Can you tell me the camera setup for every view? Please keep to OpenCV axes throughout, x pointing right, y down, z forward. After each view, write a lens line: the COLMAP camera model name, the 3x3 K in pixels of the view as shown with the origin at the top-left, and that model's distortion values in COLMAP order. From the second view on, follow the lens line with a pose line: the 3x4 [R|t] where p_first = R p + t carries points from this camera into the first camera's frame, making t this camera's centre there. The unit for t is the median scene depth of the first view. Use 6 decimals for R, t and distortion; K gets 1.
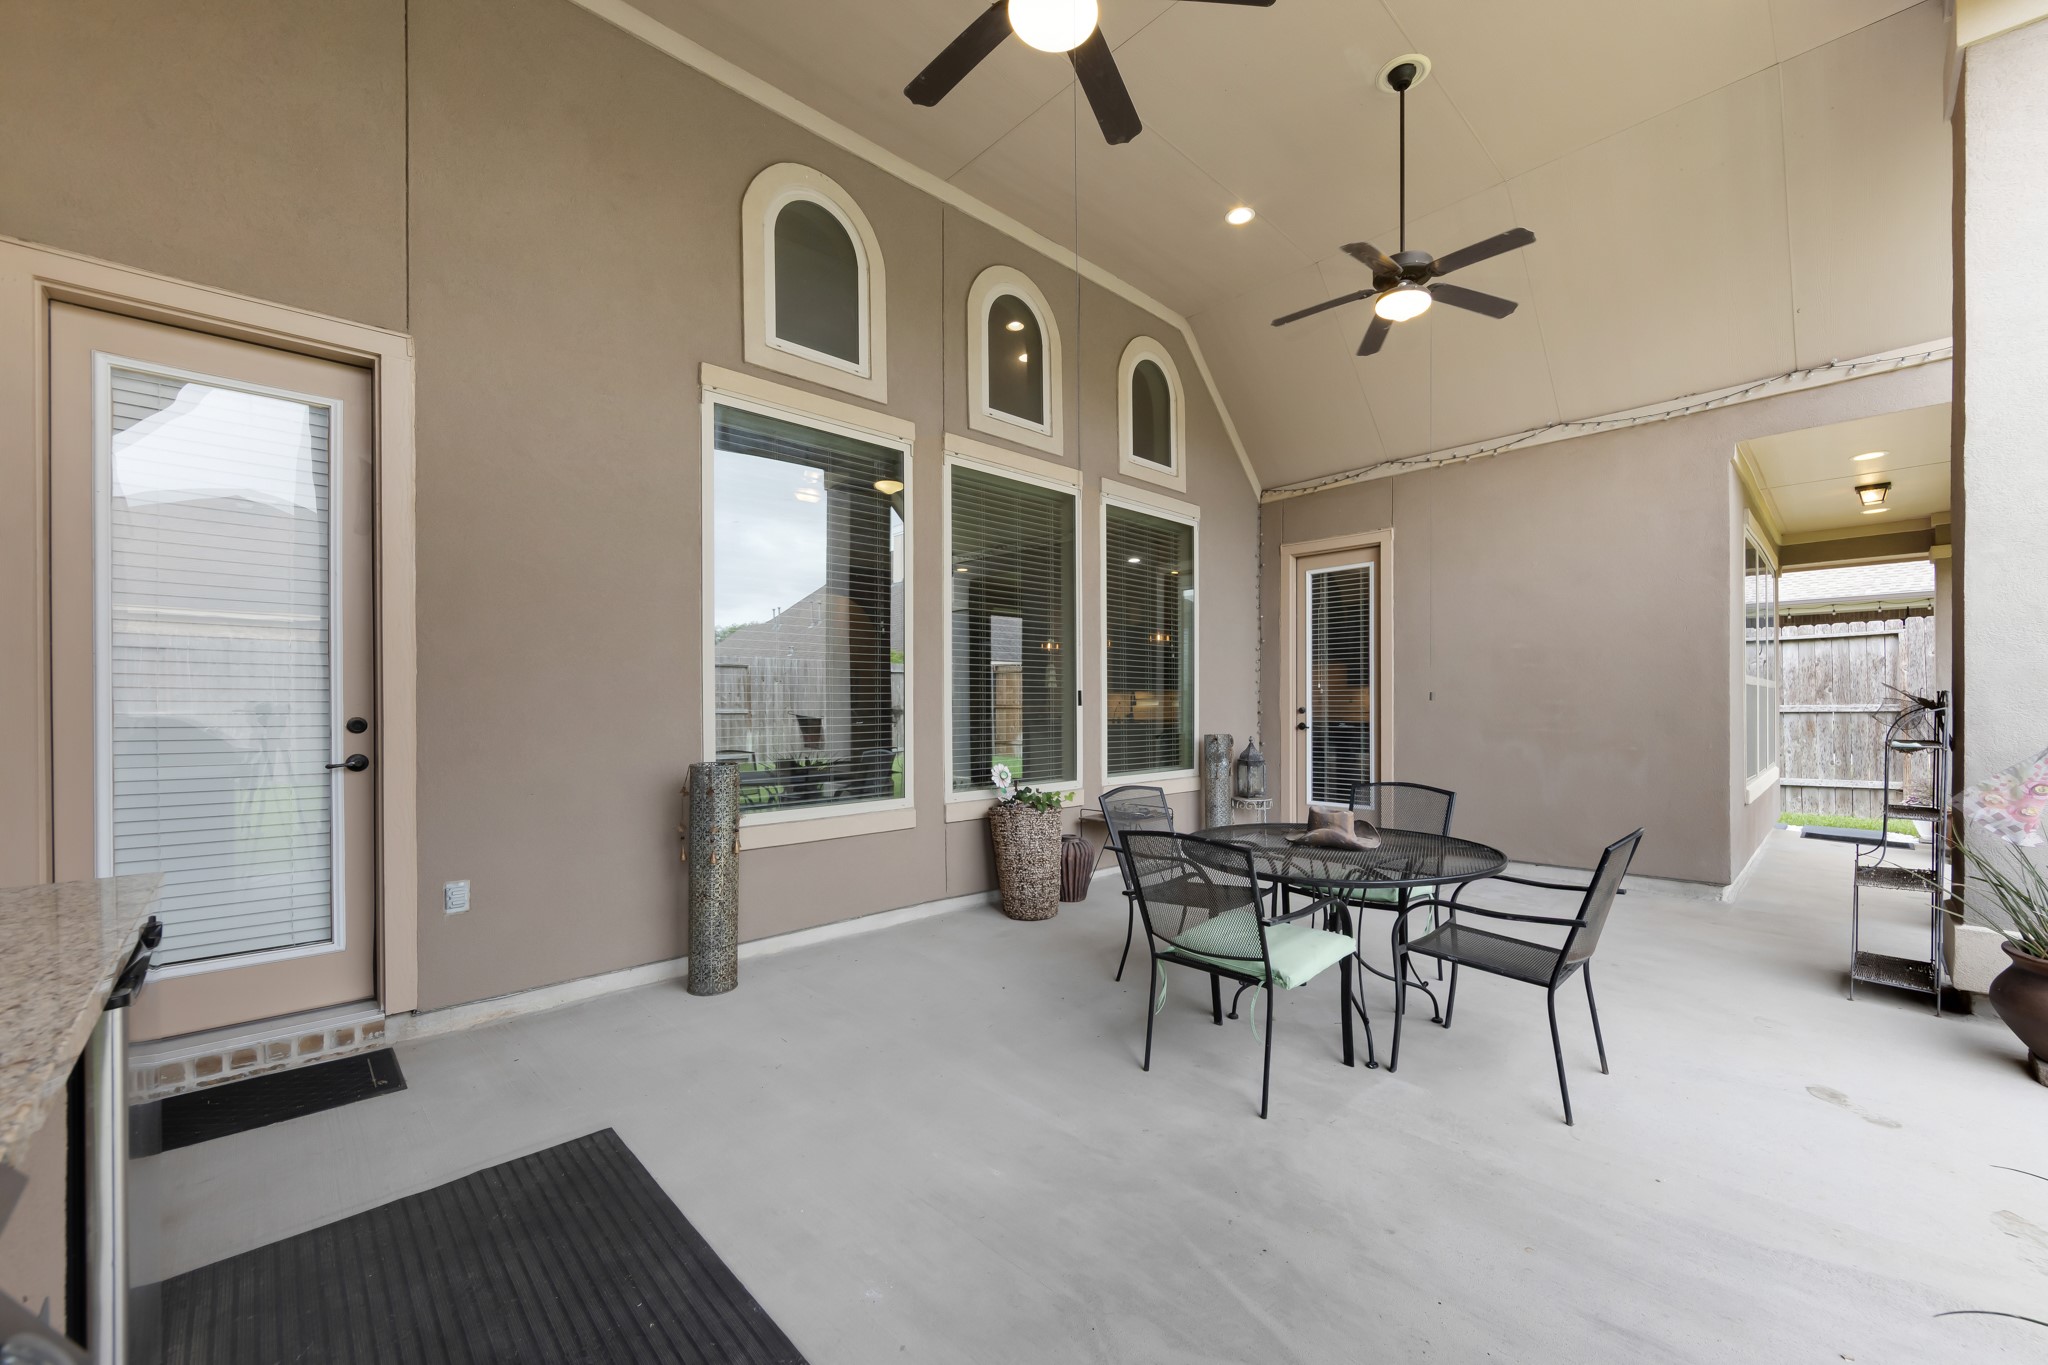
lens RADIAL K [[803.8, 0, 1049.7], [0, 803.8, 706.2], [0, 0, 1]] dist [0.001893, -0.000832]
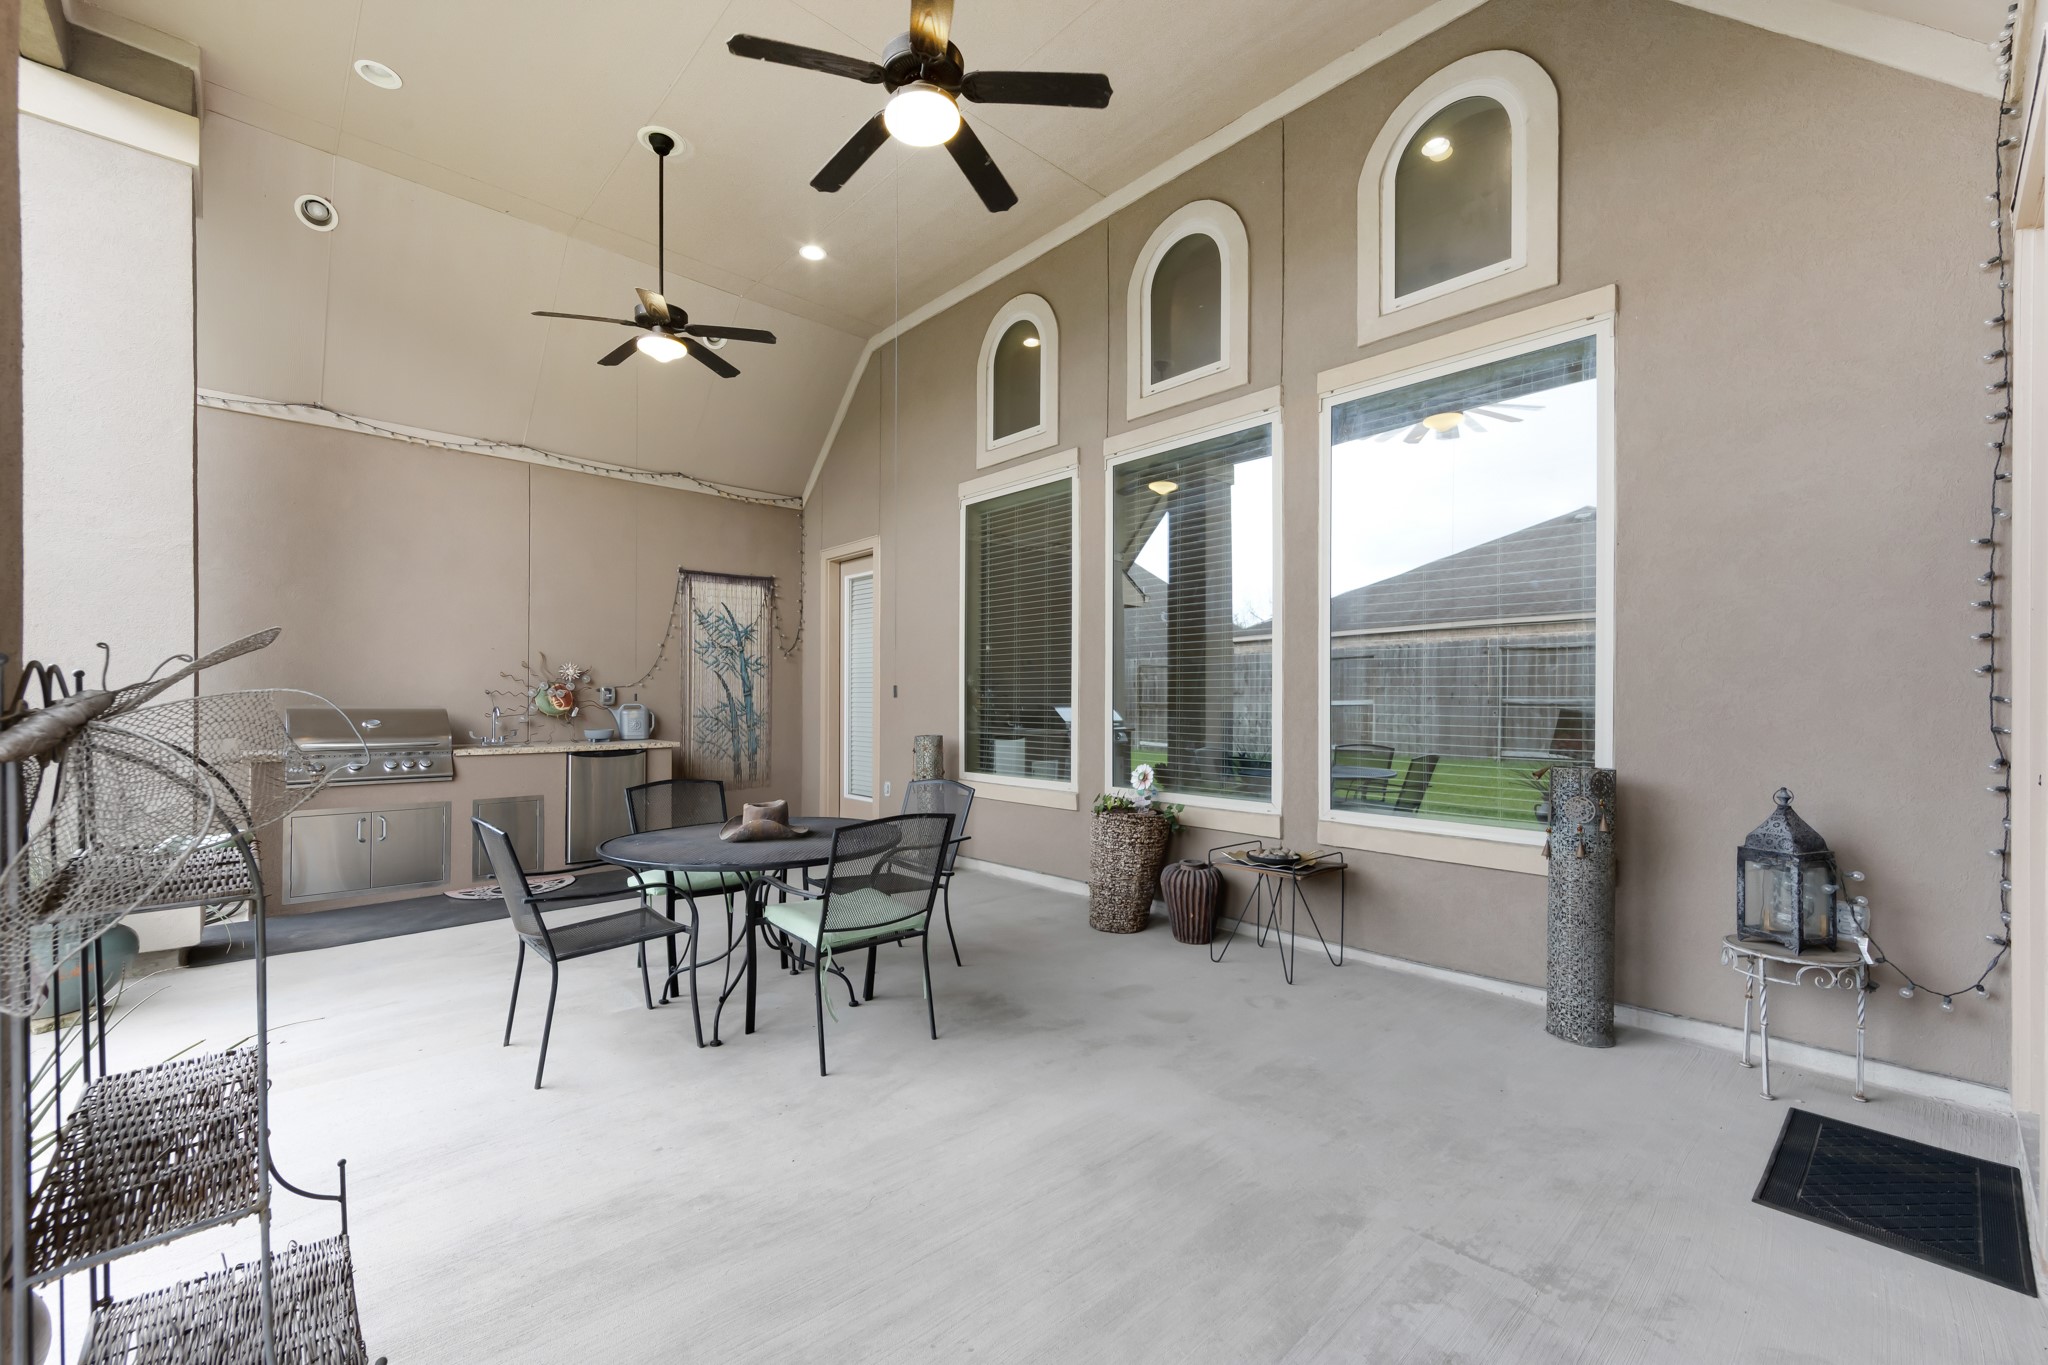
lens RADIAL K [[852.5, 0, 1022.5], [0, 852.5, 702.6], [0, 0, 1]] dist [0.016180, -0.000002]
pose [[-0.033999, 0.002393, -0.999419, 0.989720], [-0.006075, 0.999978, 0.002601, -0.002434], [0.999403, 0.006160, -0.033984, 0.942230]]
